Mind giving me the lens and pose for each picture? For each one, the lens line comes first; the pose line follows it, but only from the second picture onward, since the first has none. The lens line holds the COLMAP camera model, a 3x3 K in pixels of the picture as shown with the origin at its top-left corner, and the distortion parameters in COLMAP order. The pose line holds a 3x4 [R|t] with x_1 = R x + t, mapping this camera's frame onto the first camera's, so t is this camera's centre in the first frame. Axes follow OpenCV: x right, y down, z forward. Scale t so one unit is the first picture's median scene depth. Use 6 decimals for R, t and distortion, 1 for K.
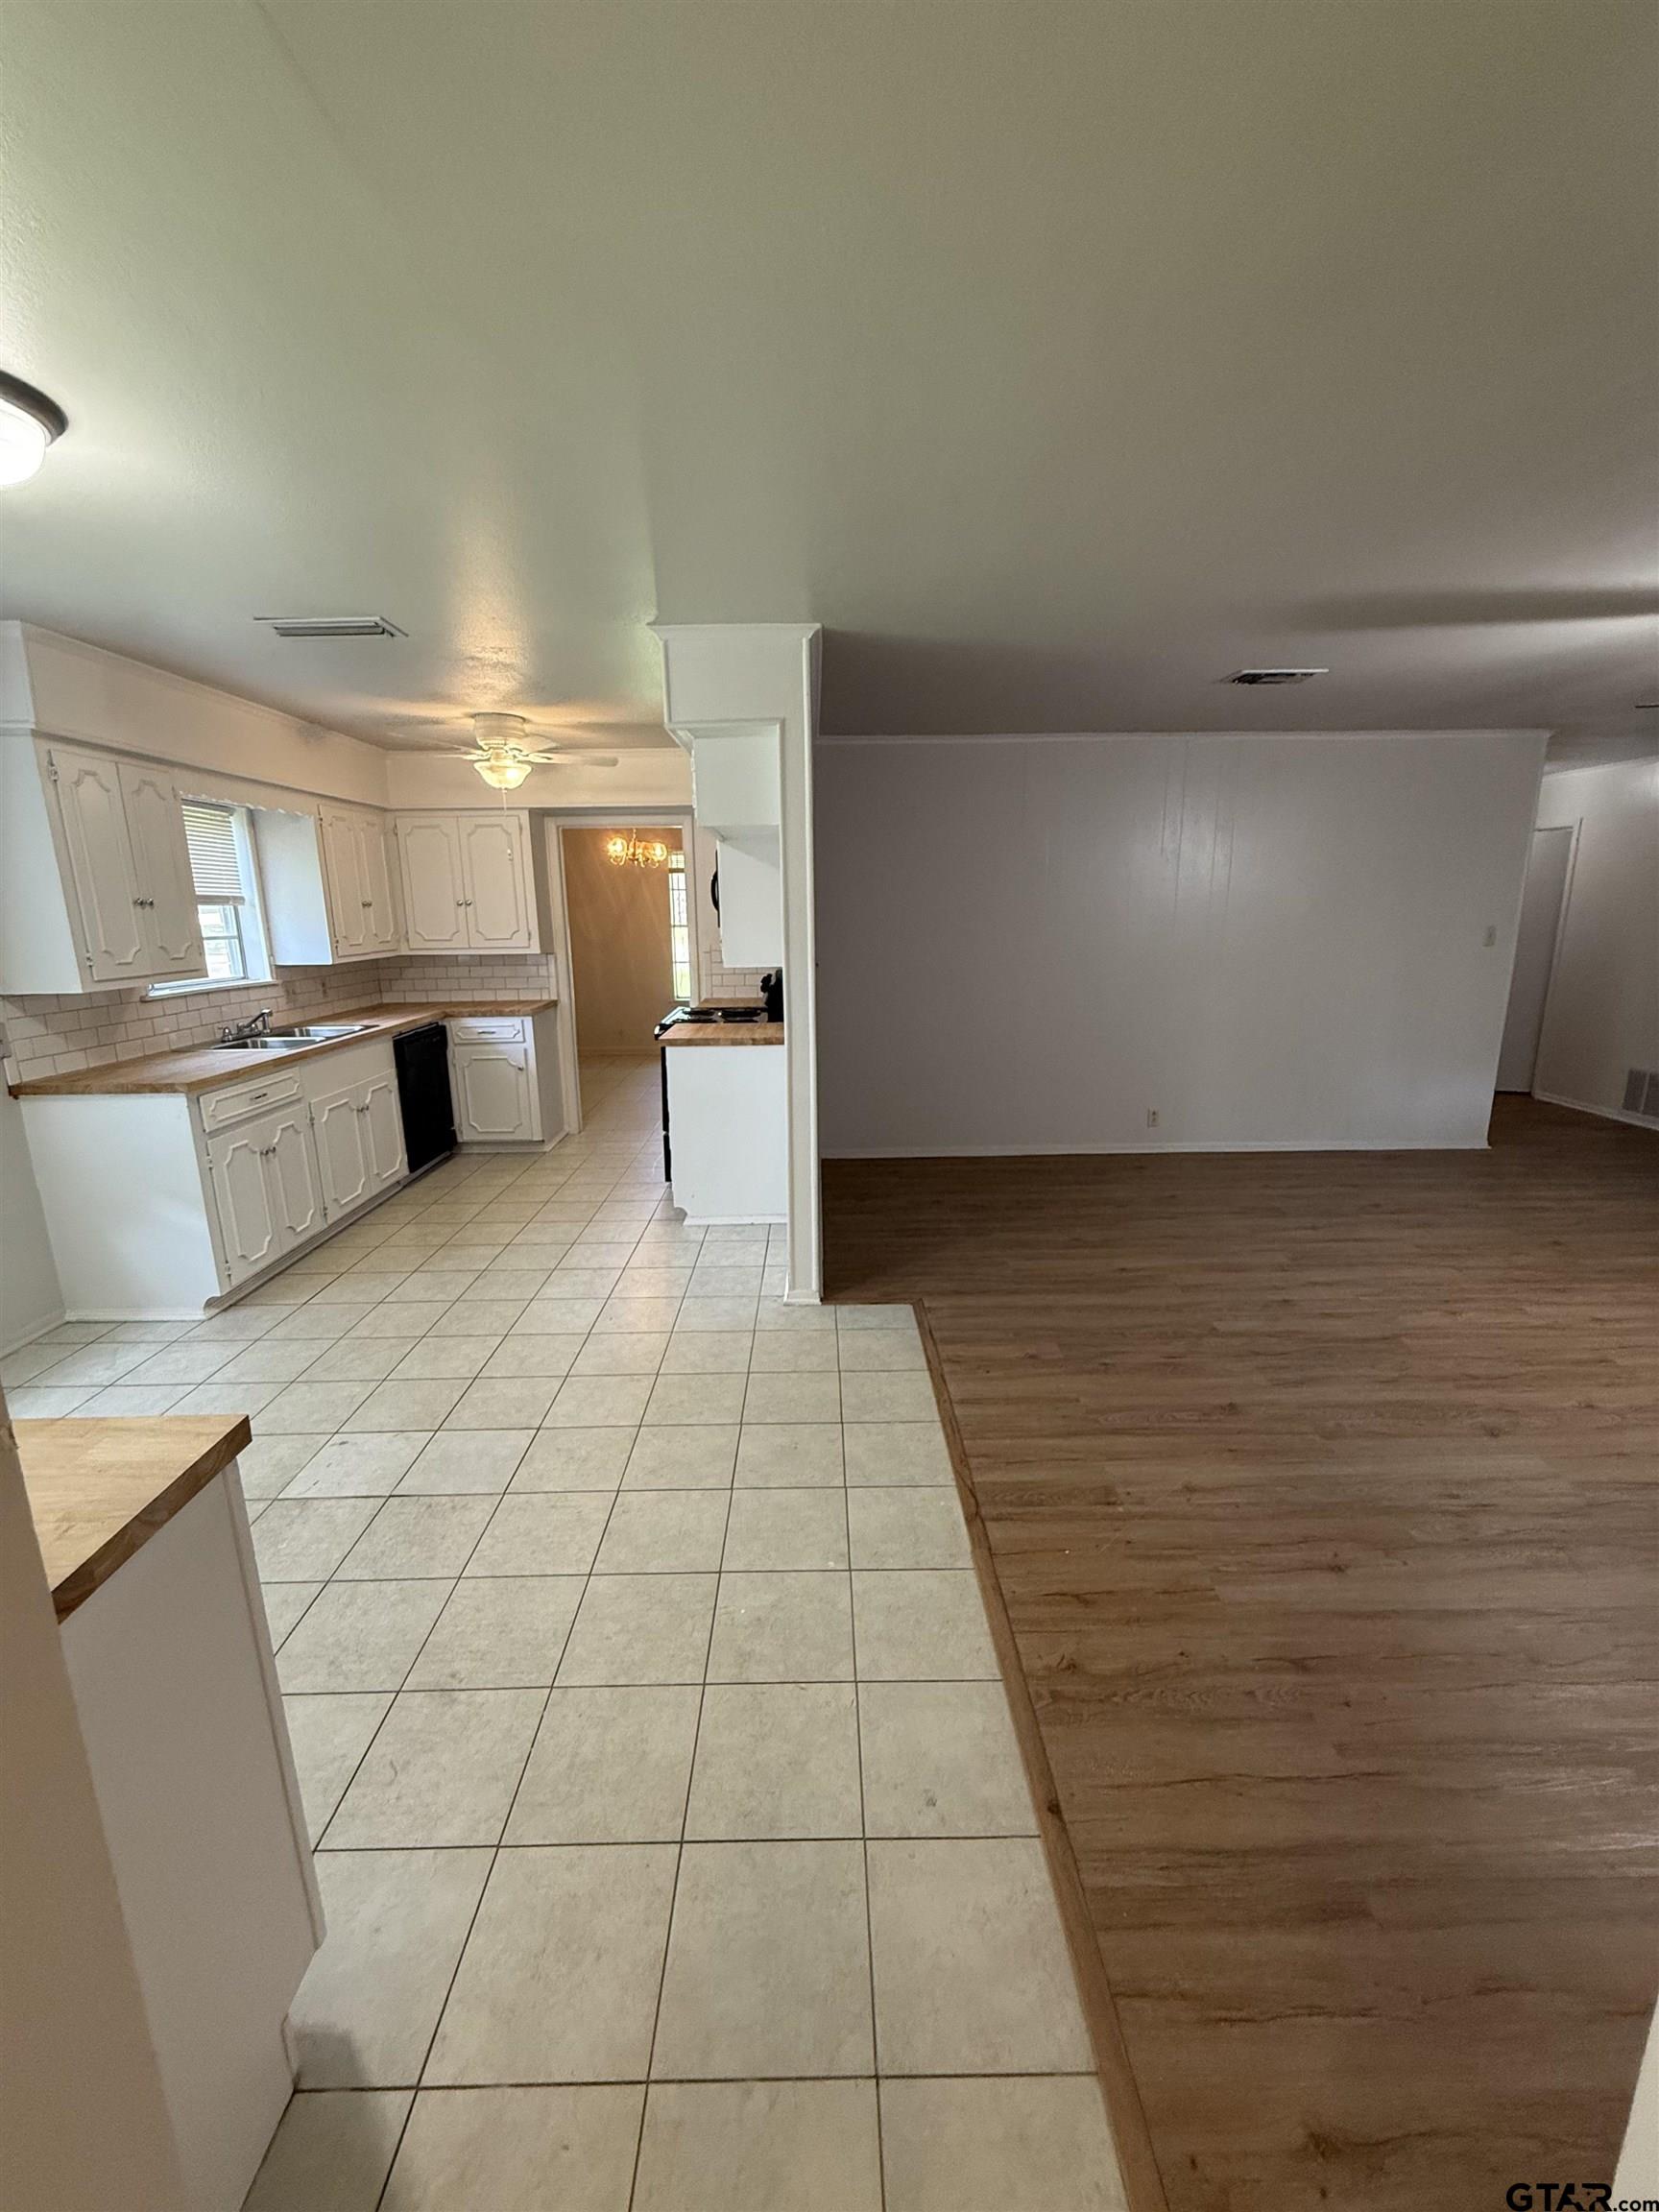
lens RADIAL K [[883.7, 0, 827.4], [0, 883.7, 1099.8], [0, 0, 1]] dist [0.001588, 0.000727]
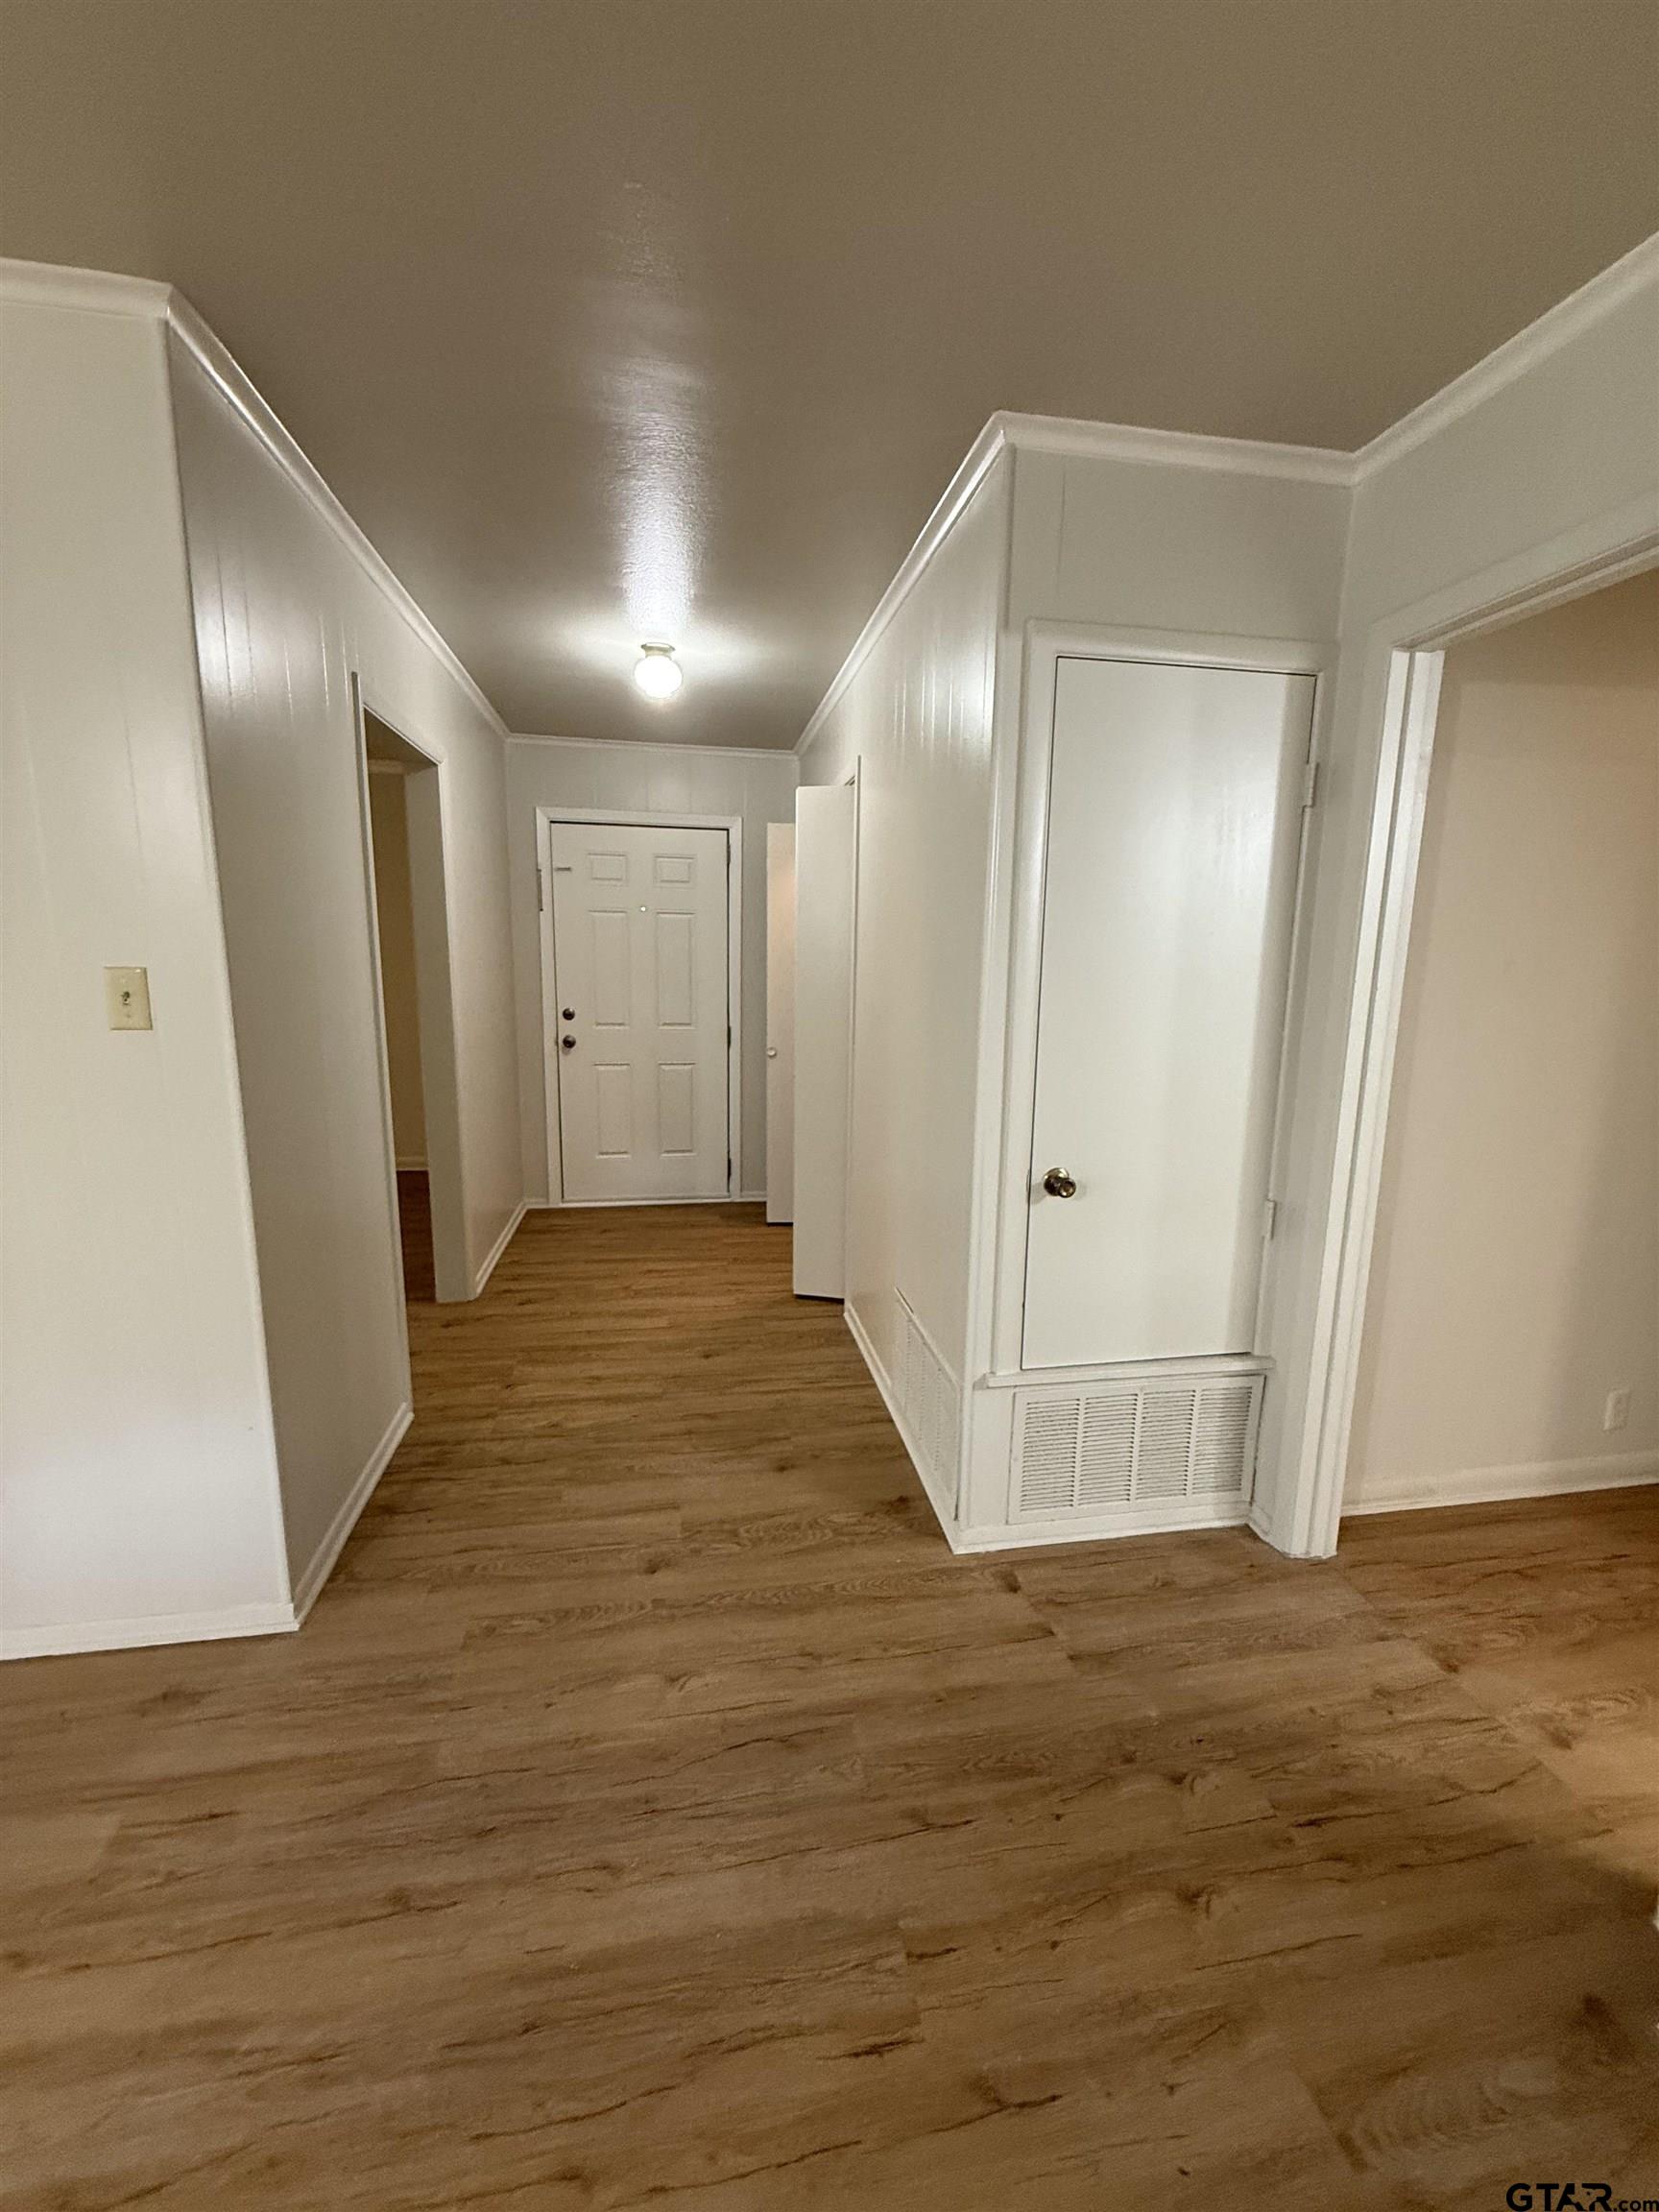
lens RADIAL K [[883.7, 0, 829.2], [0, 883.7, 1107.1], [0, 0, 1]] dist [0.001588, 0.000727]
pose [[0.987655, -0.003555, 0.156606, 1.542680], [0.009718, 0.999207, -0.038608, -0.220274], [-0.156345, 0.039653, 0.986906, 1.084014]]
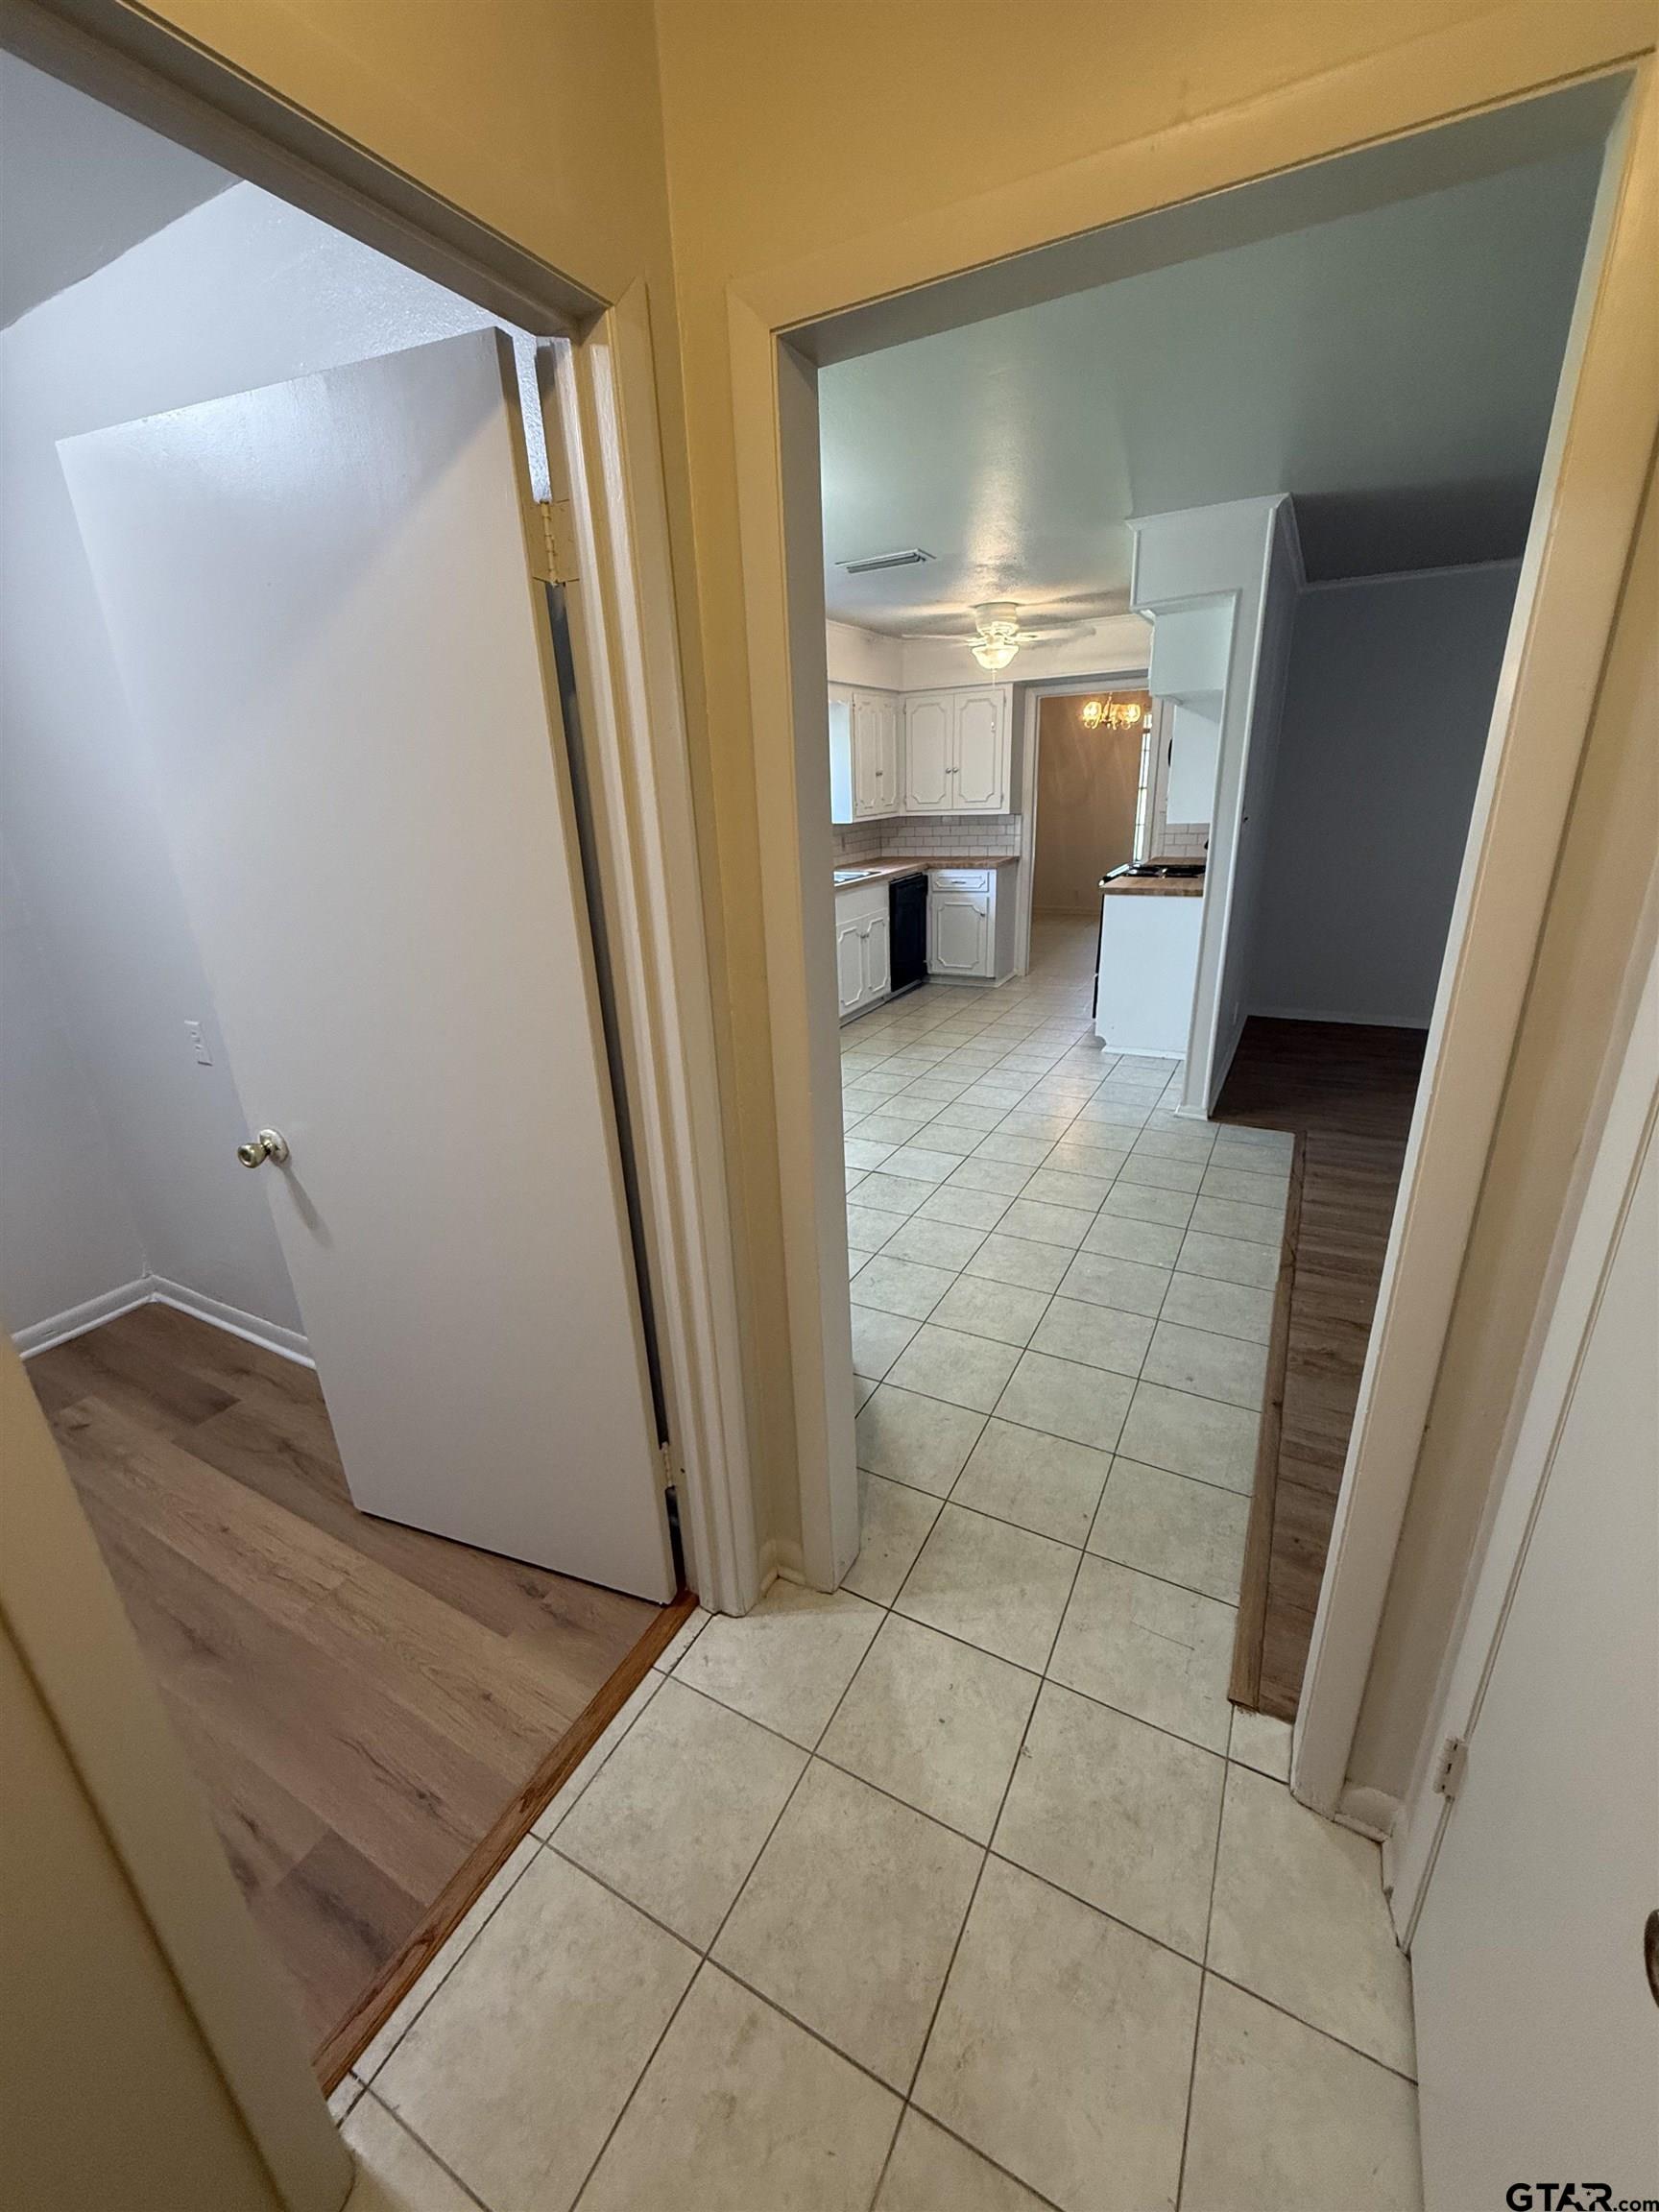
lens RADIAL K [[883.7, 0, 827.4], [0, 883.7, 1098.6], [0, 0, 1]] dist [0.001588, 0.000727]
pose [[0.873343, 0.143651, -0.465442, 0.101314], [-0.077097, 0.984246, 0.159108, 0.060697], [0.480966, -0.103072, 0.870660, -0.273751]]
